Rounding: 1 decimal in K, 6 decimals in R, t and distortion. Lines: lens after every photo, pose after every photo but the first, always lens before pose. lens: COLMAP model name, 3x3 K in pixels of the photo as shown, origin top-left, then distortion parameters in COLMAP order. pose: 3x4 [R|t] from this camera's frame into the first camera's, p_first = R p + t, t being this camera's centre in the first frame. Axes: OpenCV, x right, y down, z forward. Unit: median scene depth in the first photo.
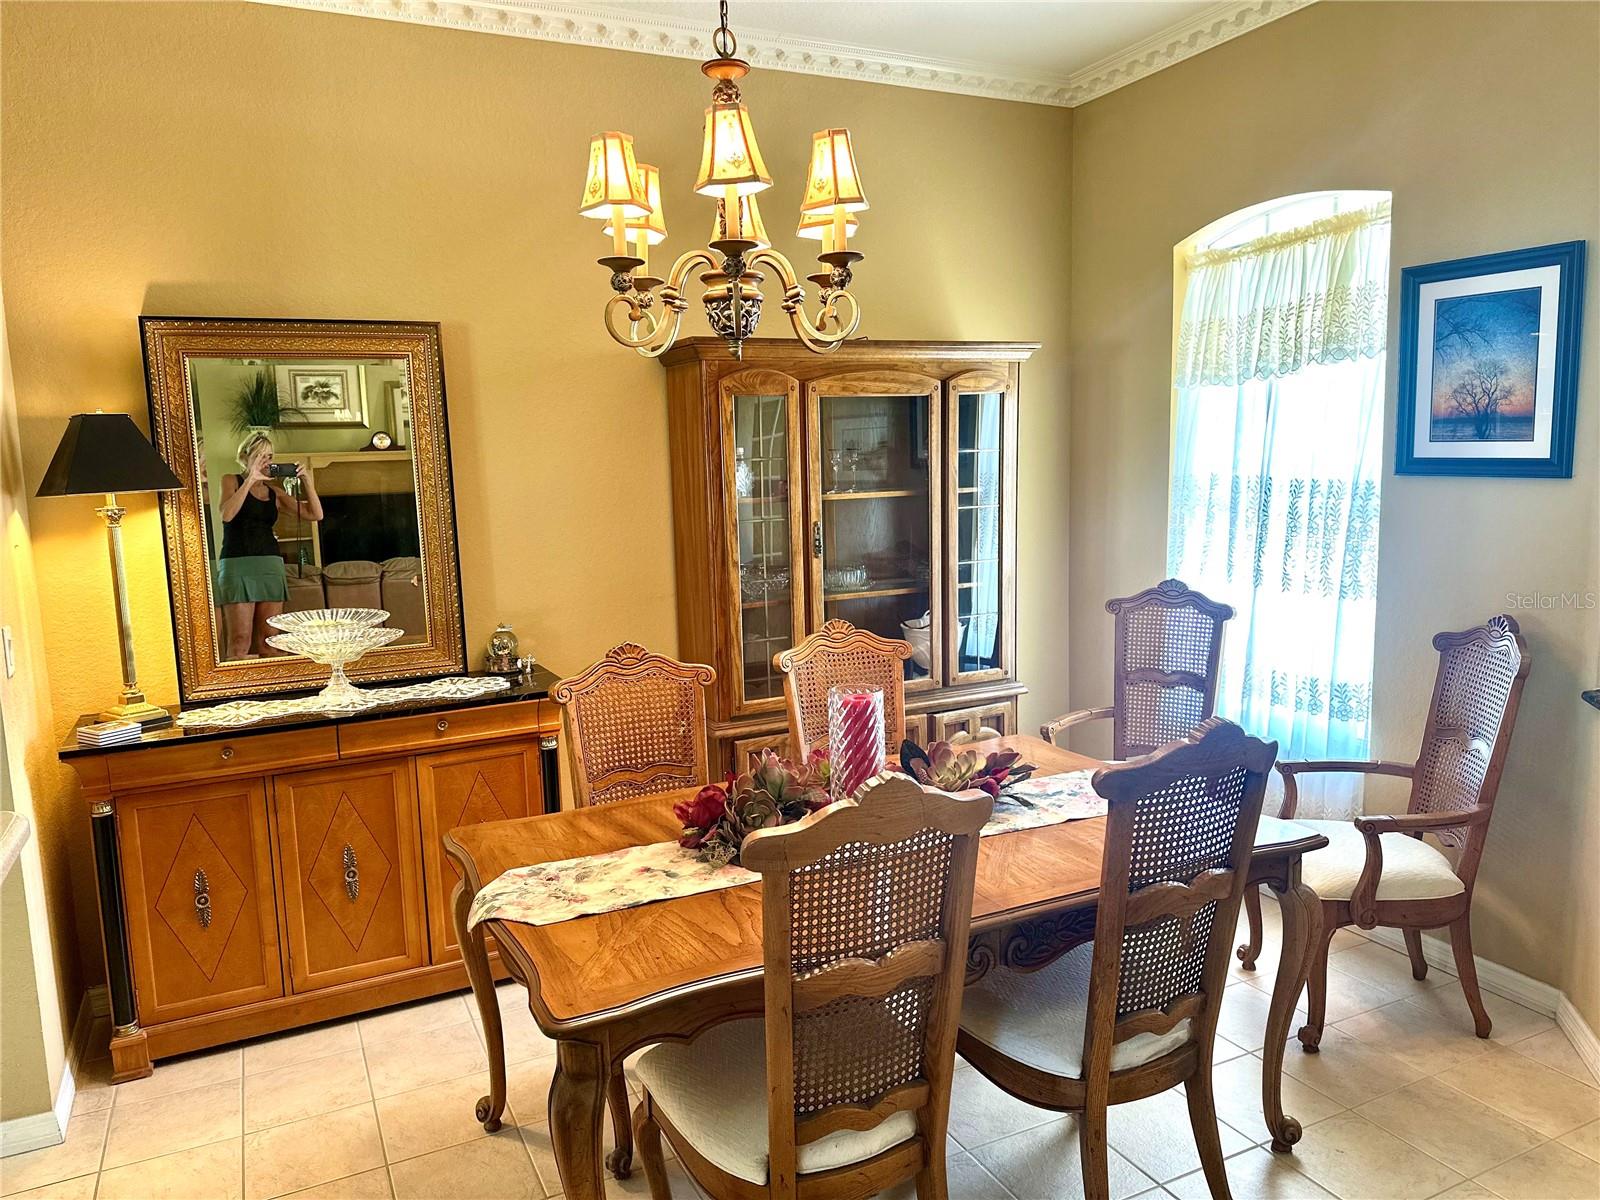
lens RADIAL K [[1128.0, 0, 799.3], [0, 1128.0, 608.5], [0, 0, 1]] dist [0.117752, -0.147610]
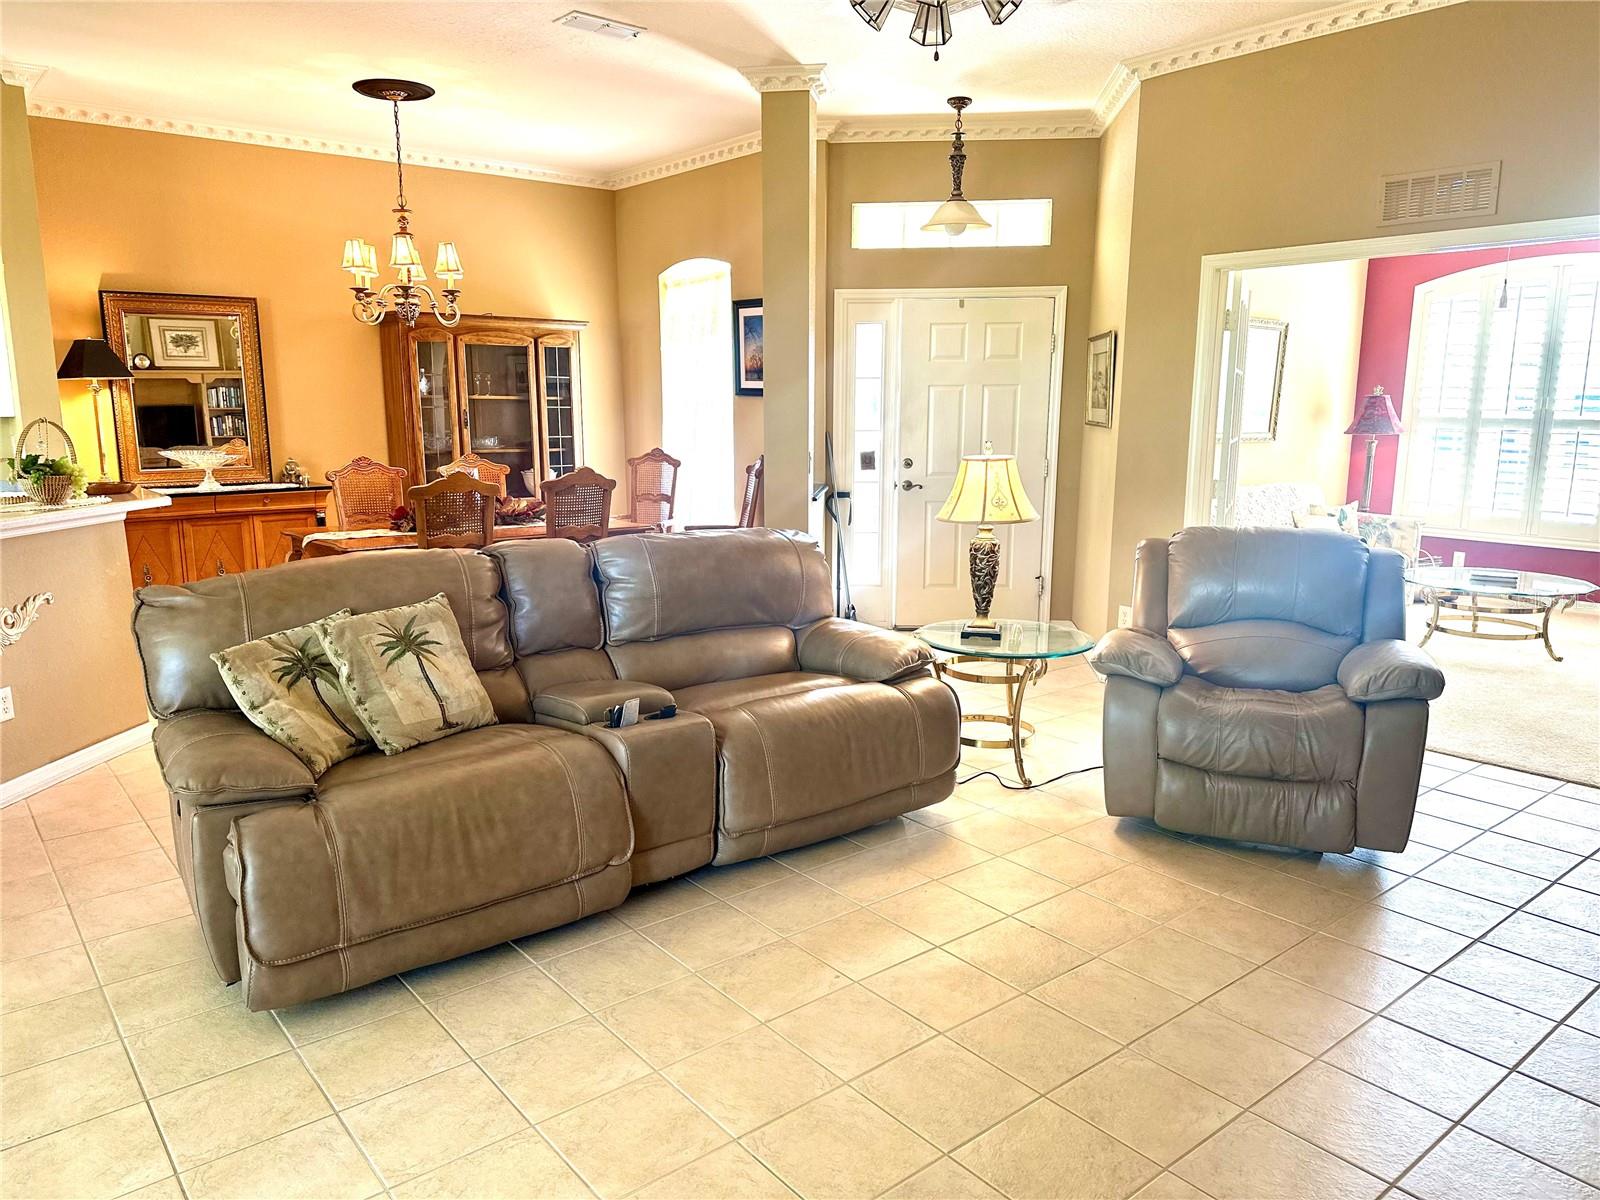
lens RADIAL K [[1095.2, 0, 799.2], [0, 1095.2, 613.4], [0, 0, 1]] dist [0.070453, -0.117602]
pose [[0.971317, -0.012347, 0.237466, 0.139992], [-0.001414, 0.998333, 0.057692, 0.190322], [-0.237783, -0.056373, 0.969681, -1.157862]]
